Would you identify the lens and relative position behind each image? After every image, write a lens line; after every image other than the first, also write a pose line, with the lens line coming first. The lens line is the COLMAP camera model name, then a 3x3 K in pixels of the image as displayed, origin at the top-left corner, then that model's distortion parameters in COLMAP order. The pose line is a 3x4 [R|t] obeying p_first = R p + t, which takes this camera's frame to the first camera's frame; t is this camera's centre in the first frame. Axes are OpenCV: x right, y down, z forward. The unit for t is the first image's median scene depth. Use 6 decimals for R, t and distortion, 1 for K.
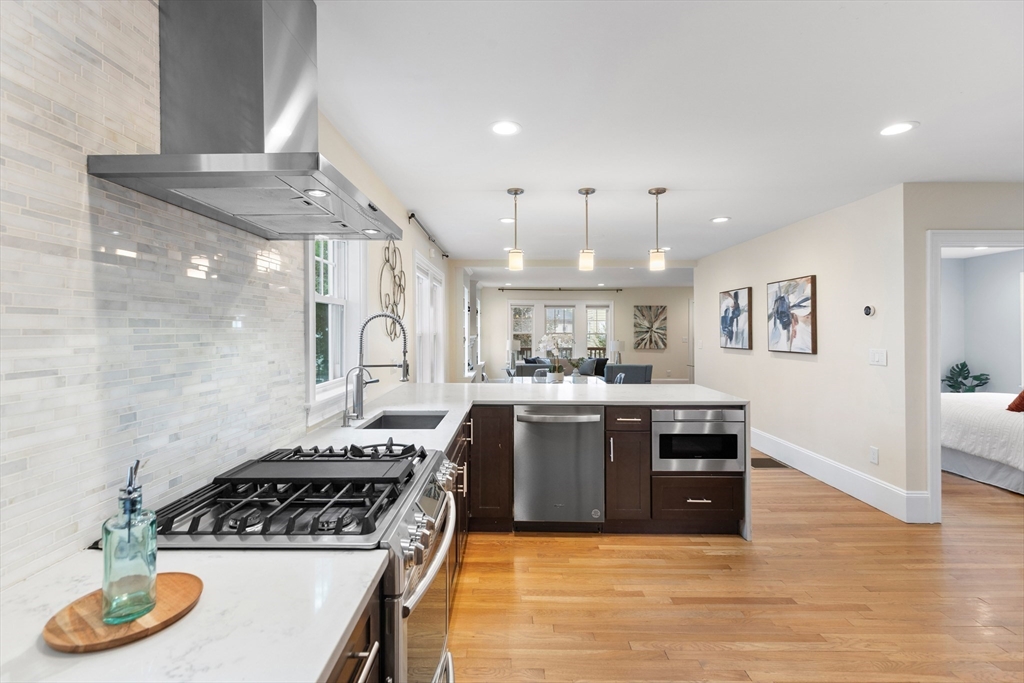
lens RADIAL K [[463.7, 0, 509.9], [0, 463.7, 332.3], [0, 0, 1]] dist [0.002449, 0.000023]
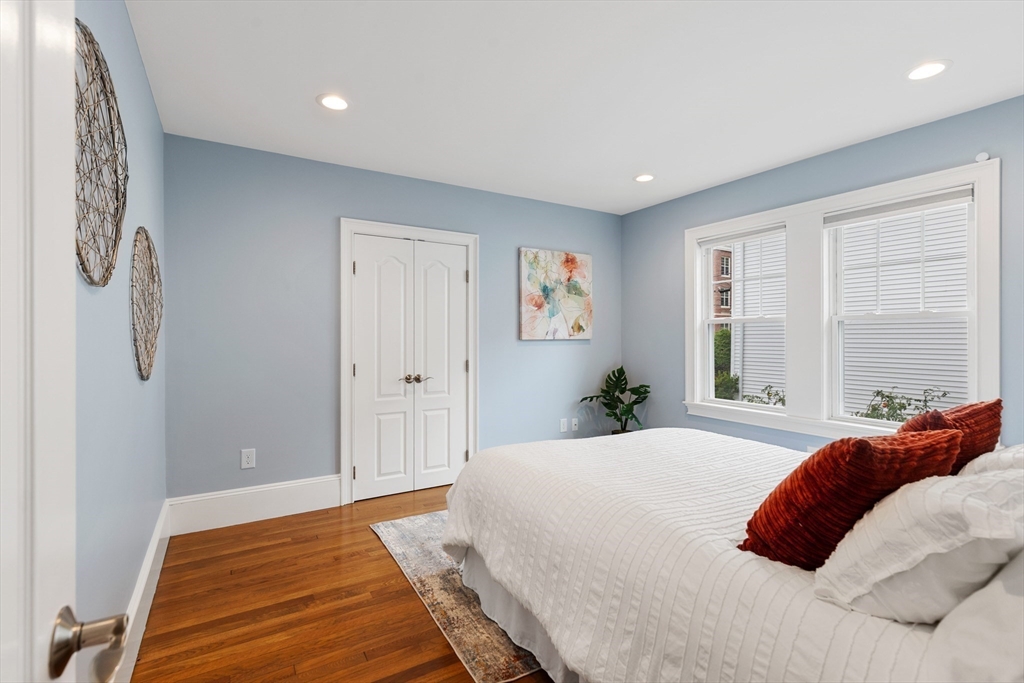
lens RADIAL K [[463.7, 0, 510.5], [0, 463.7, 340.1], [0, 0, 1]] dist [0.002449, 0.000023]
pose [[0.847402, 0.004785, 0.530930, 0.490995], [-0.005914, 0.999982, 0.000426, 0.025467], [-0.530919, -0.003501, 0.847415, 0.522845]]
